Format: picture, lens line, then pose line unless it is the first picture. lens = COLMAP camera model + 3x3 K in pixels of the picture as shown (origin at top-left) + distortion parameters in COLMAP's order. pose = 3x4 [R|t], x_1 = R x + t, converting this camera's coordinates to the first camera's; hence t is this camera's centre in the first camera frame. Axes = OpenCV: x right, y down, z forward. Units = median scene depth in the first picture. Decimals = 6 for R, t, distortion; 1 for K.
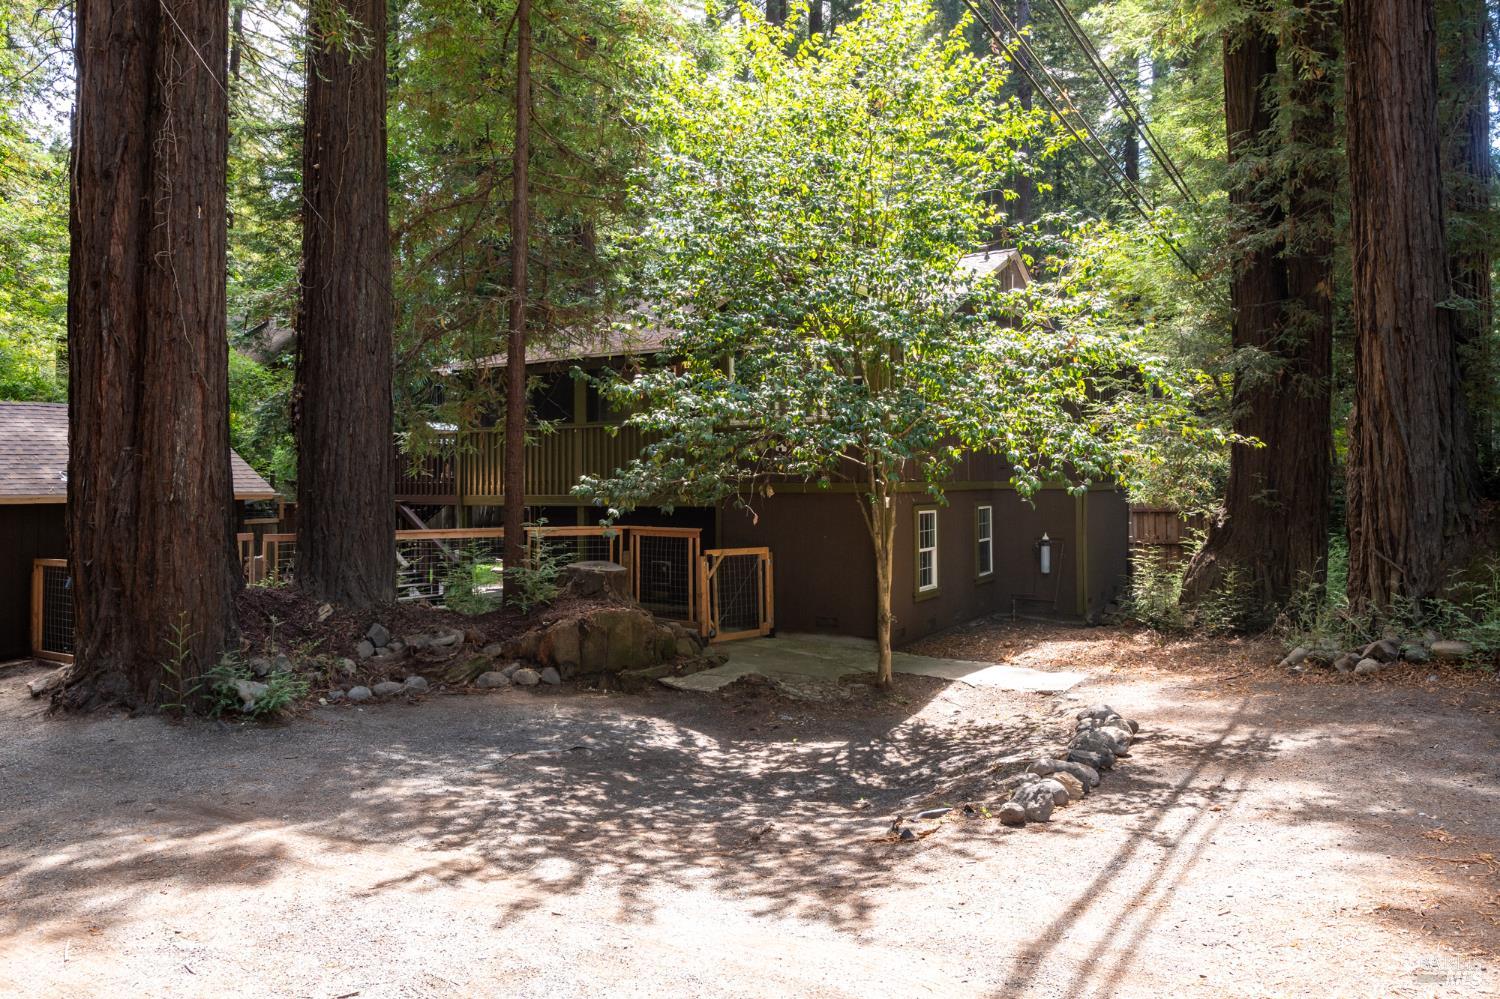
lens RADIAL K [[1006.0, 0, 788.1], [0, 1006.0, 468.9], [0, 0, 1]] dist [0.000076, -0.000285]
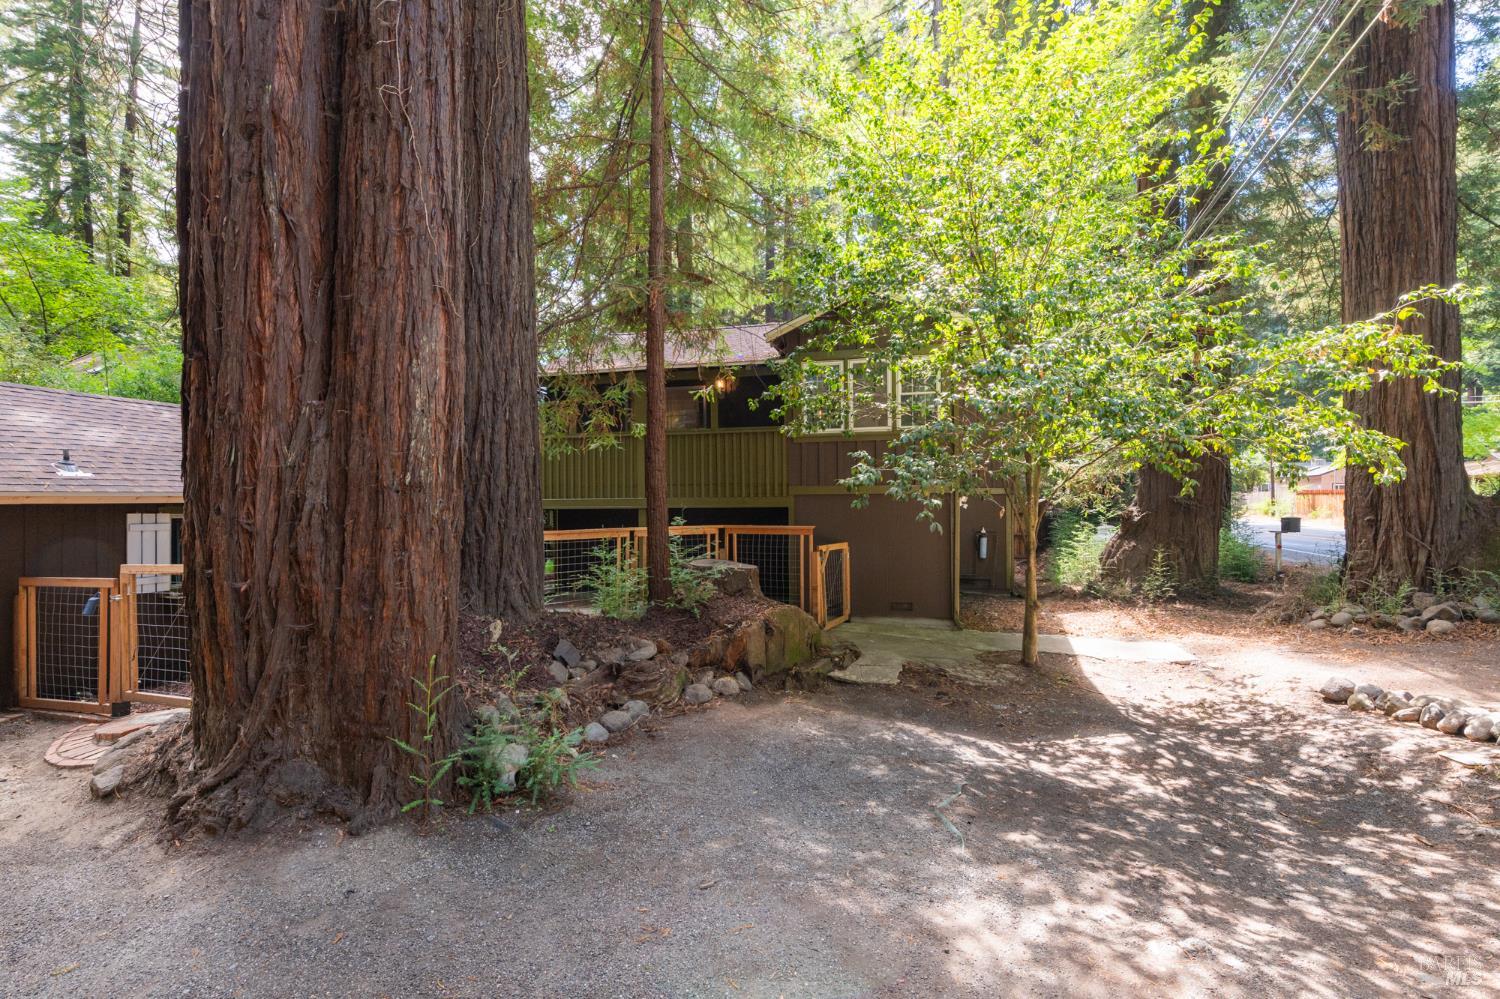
lens RADIAL K [[646.3, 0, 754.4], [0, 646.3, 506.1], [0, 0, 1]] dist [0.002293, -0.000737]
pose [[0.957704, -0.004795, 0.287717, -0.506272], [-0.001005, 0.999799, 0.020008, 0.035842], [-0.287755, -0.019451, 0.957507, 0.529448]]
